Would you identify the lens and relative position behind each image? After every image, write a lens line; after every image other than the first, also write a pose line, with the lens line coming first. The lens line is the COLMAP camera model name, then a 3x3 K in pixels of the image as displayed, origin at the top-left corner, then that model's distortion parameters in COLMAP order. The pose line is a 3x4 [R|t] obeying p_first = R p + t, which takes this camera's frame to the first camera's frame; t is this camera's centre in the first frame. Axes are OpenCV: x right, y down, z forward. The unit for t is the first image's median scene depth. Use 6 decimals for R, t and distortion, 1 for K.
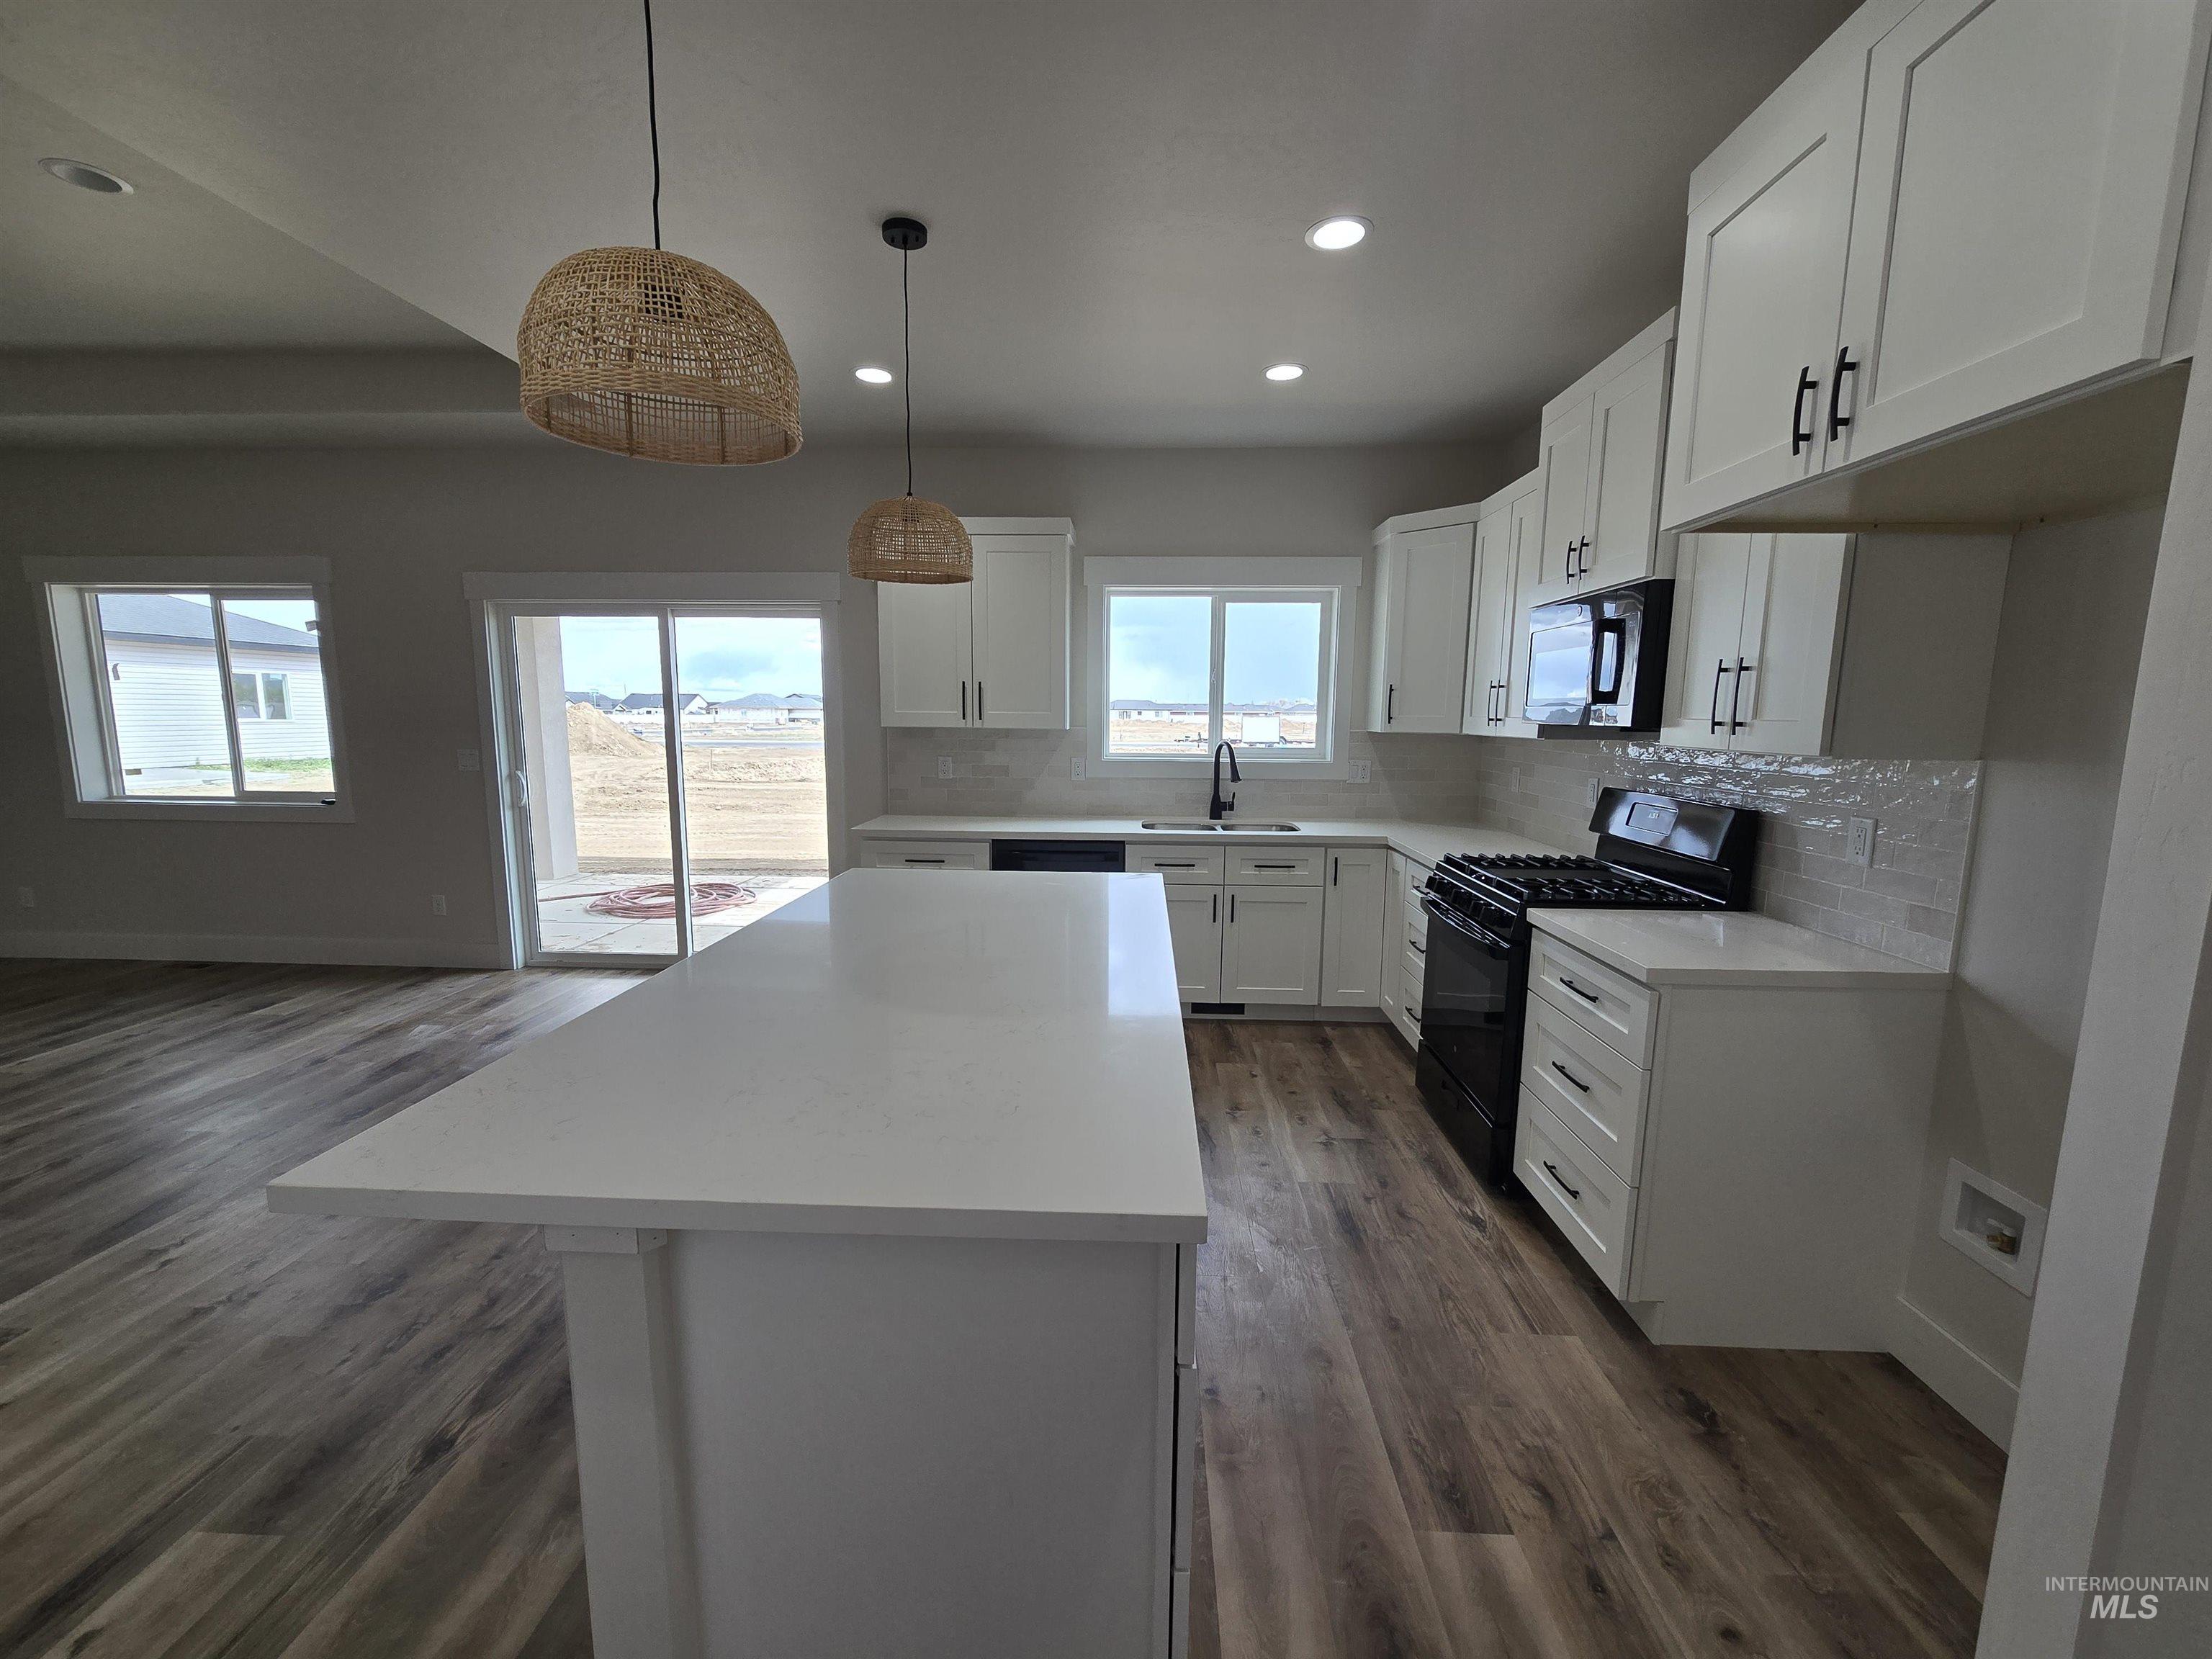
lens RADIAL K [[906.3, 0, 1102.3], [0, 906.3, 837.6], [0, 0, 1]] dist [-0.001018, 0.003075]
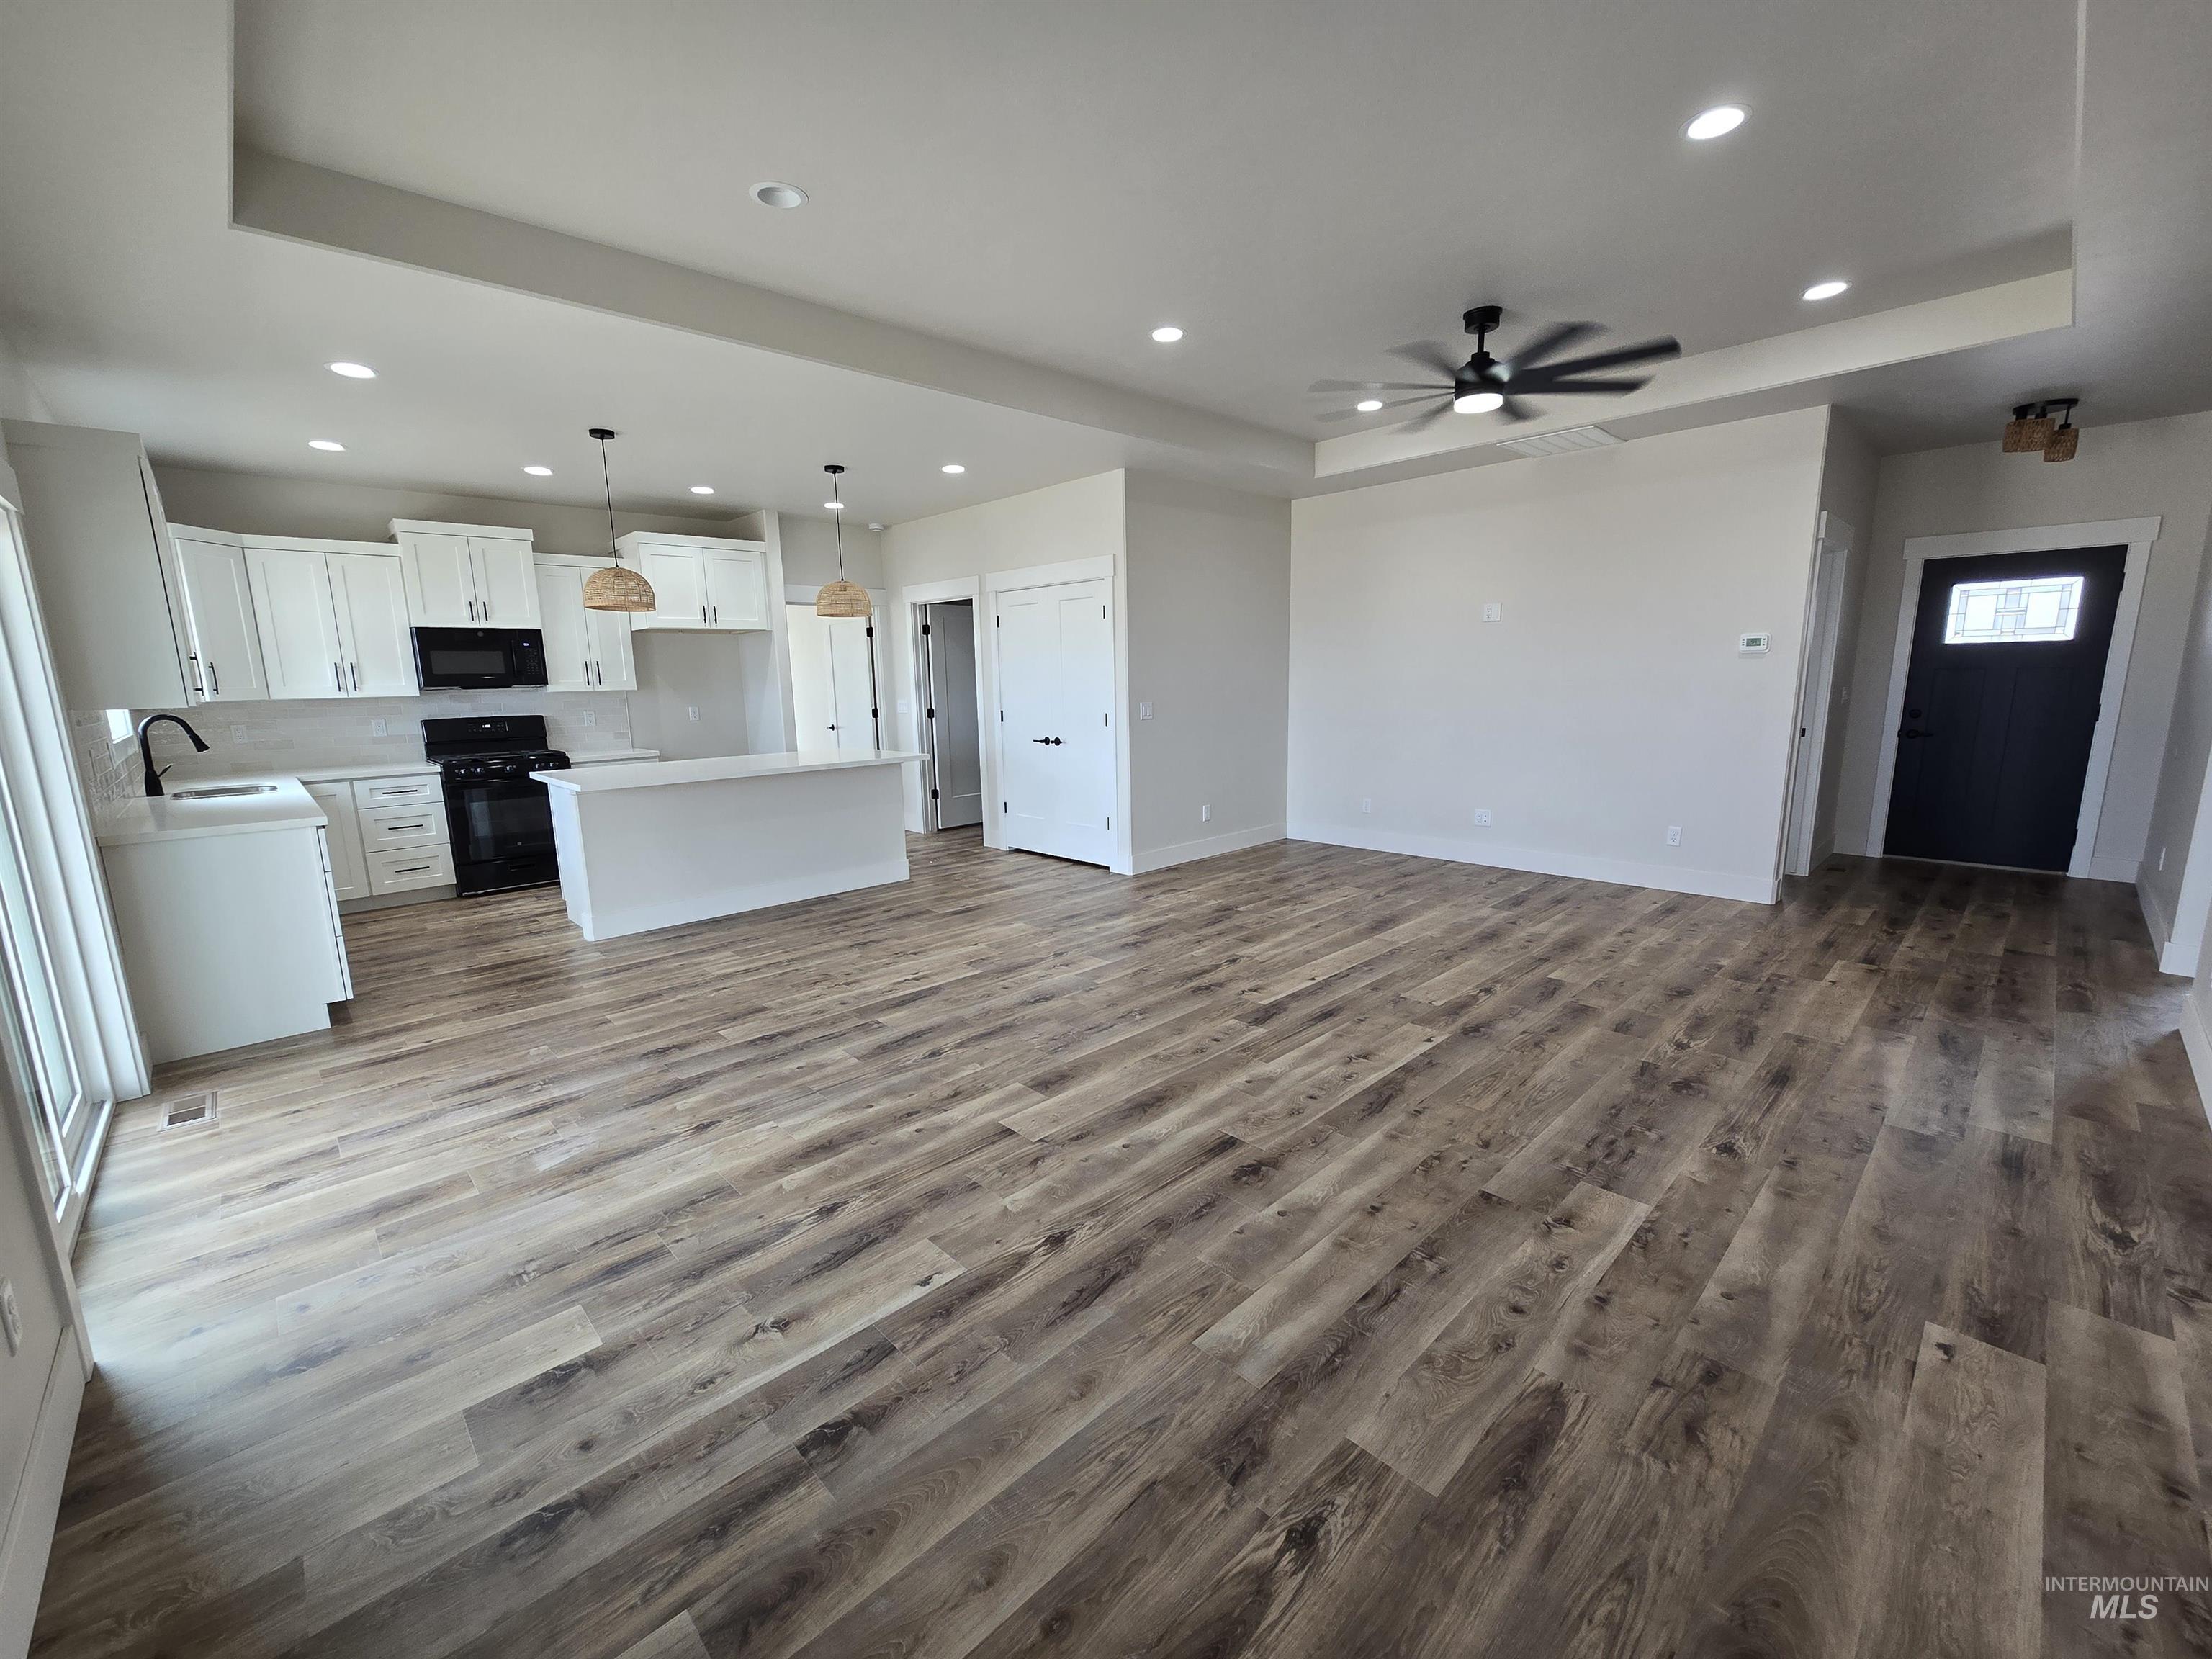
lens RADIAL K [[906.7, 0, 1106.0], [0, 906.7, 840.6], [0, 0, 1]] dist [-0.004574, 0.000664]
pose [[-0.730999, -0.117297, 0.672222, -1.375311], [0.106382, 0.953481, 0.282059, -0.148728], [-0.674035, 0.277697, -0.684515, 1.047922]]
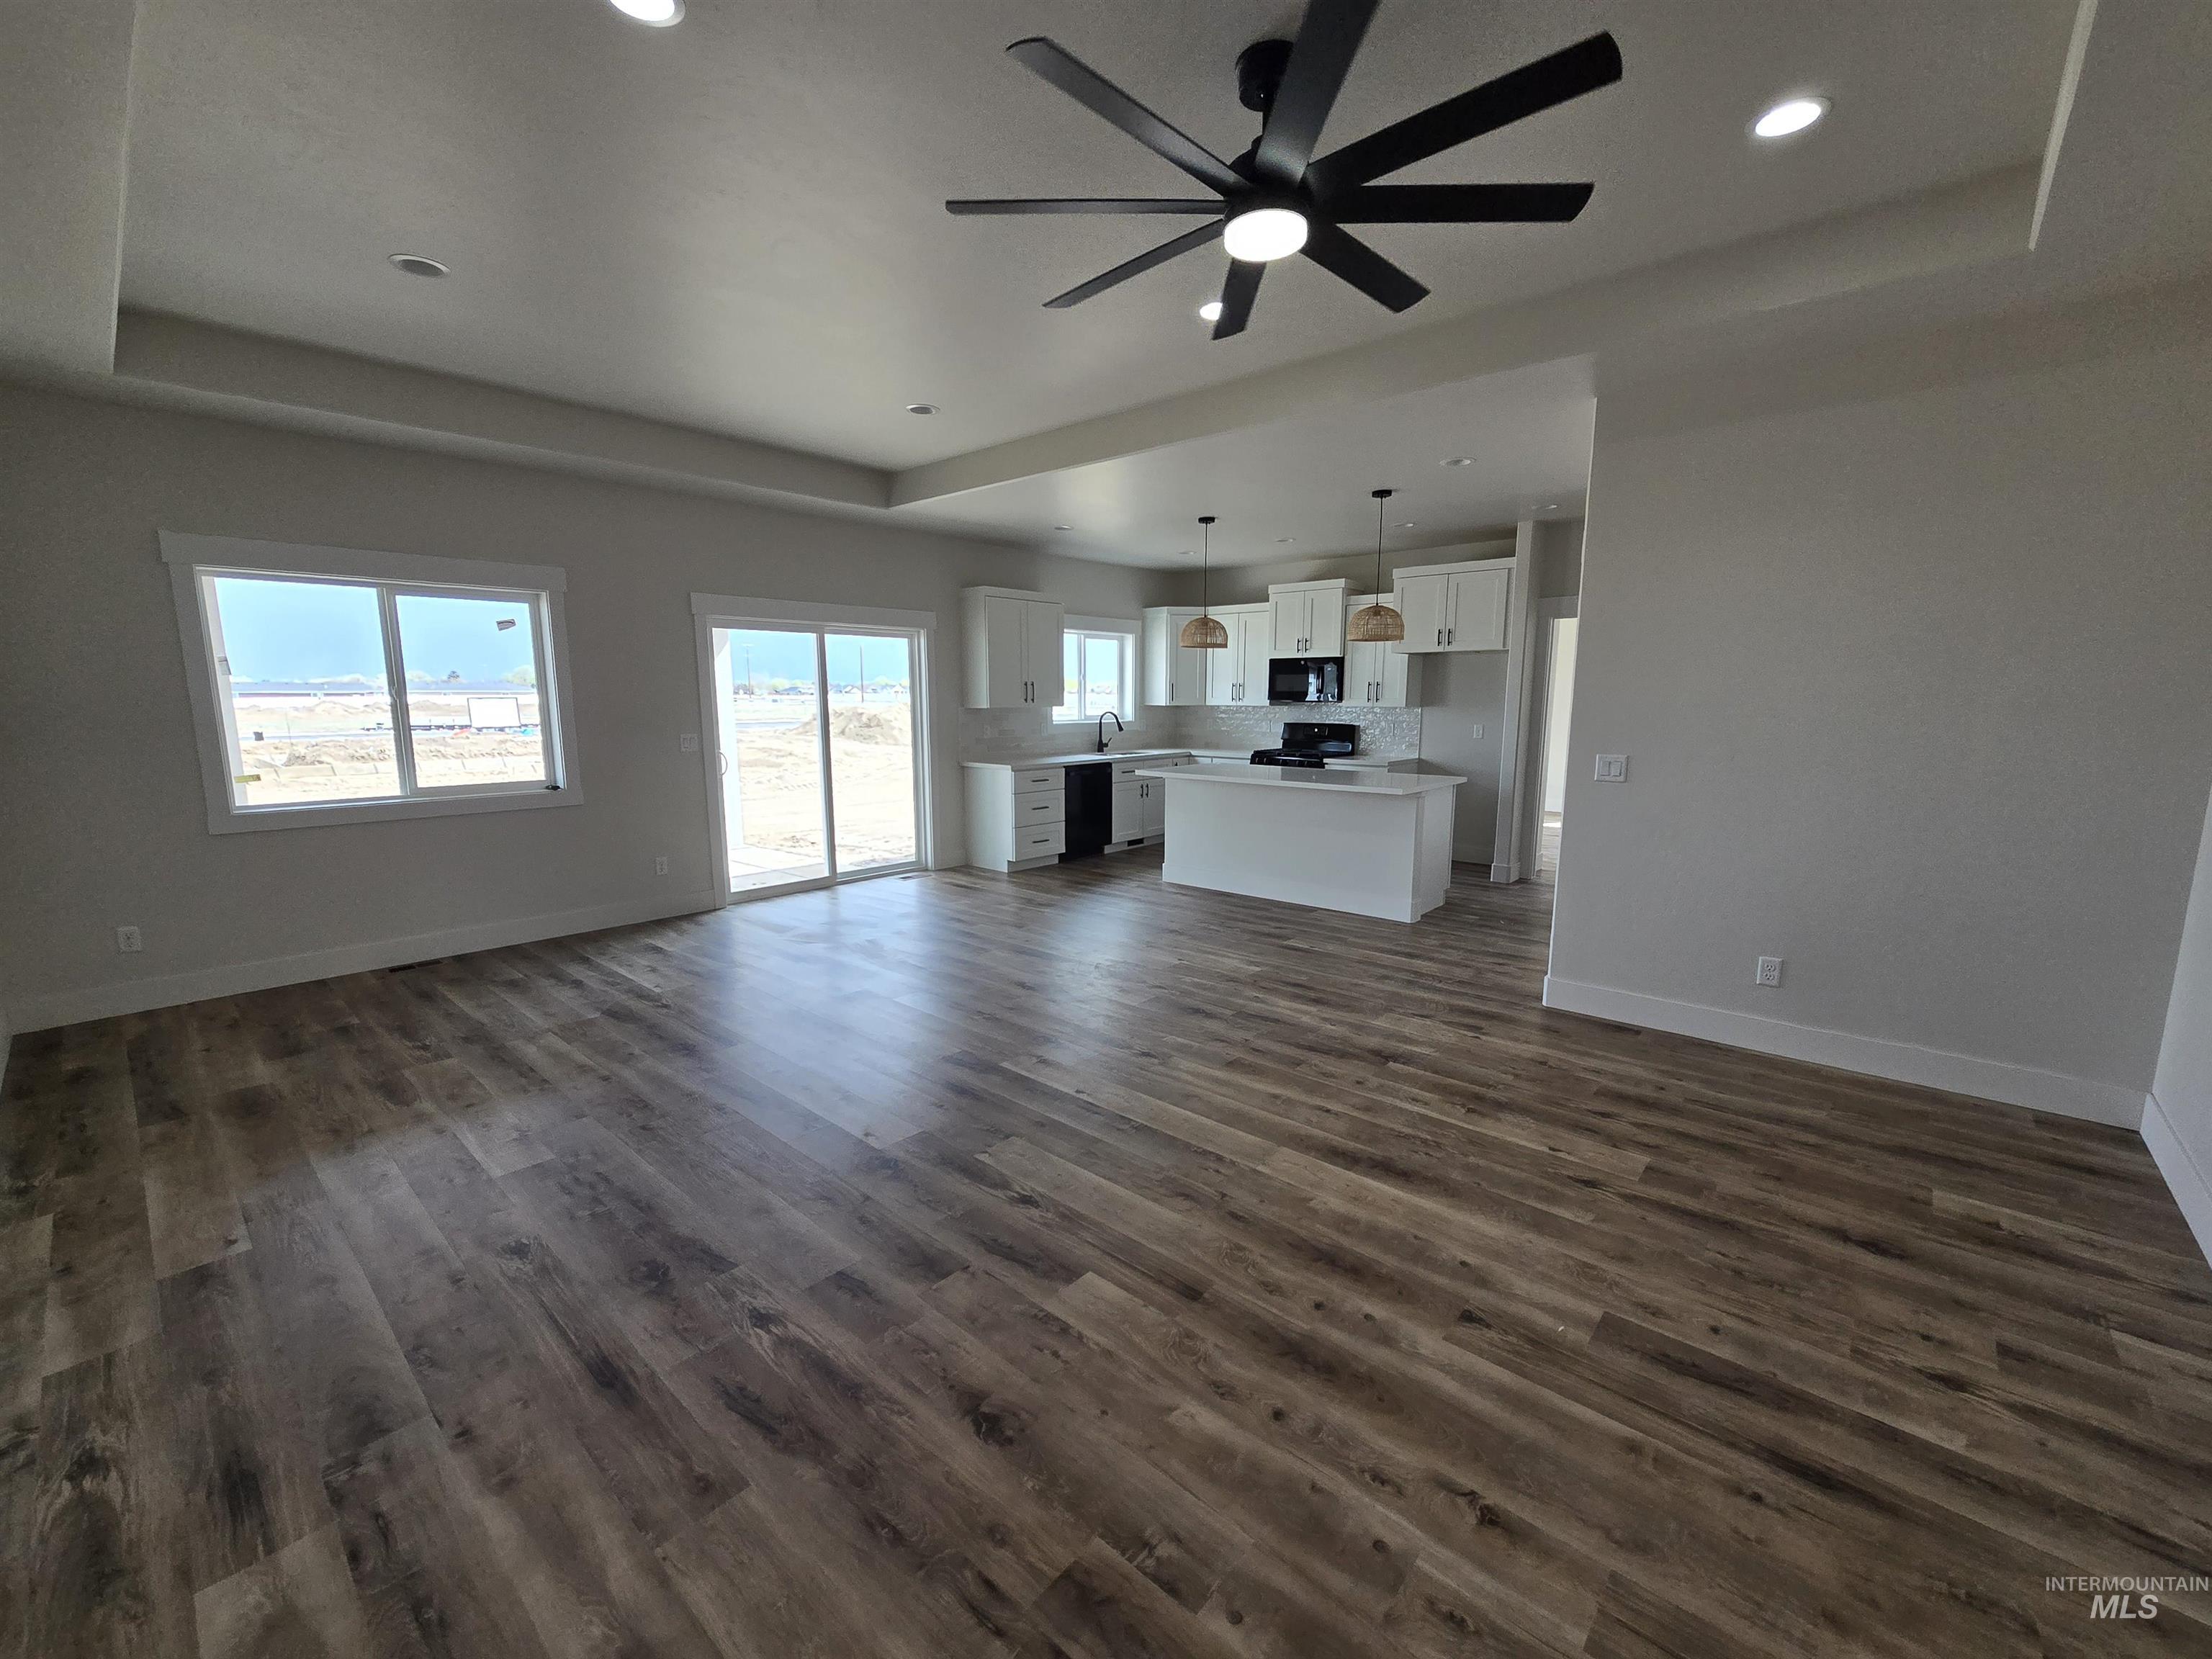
lens RADIAL K [[906.7, 0, 1106.0], [0, 906.7, 840.6], [0, 0, 1]] dist [-0.004574, 0.000664]
pose [[0.625970, -0.133996, 0.768249, -1.464742], [0.111296, 0.990394, 0.082058, 0.010285], [-0.771864, 0.034137, 0.634870, -0.245485]]
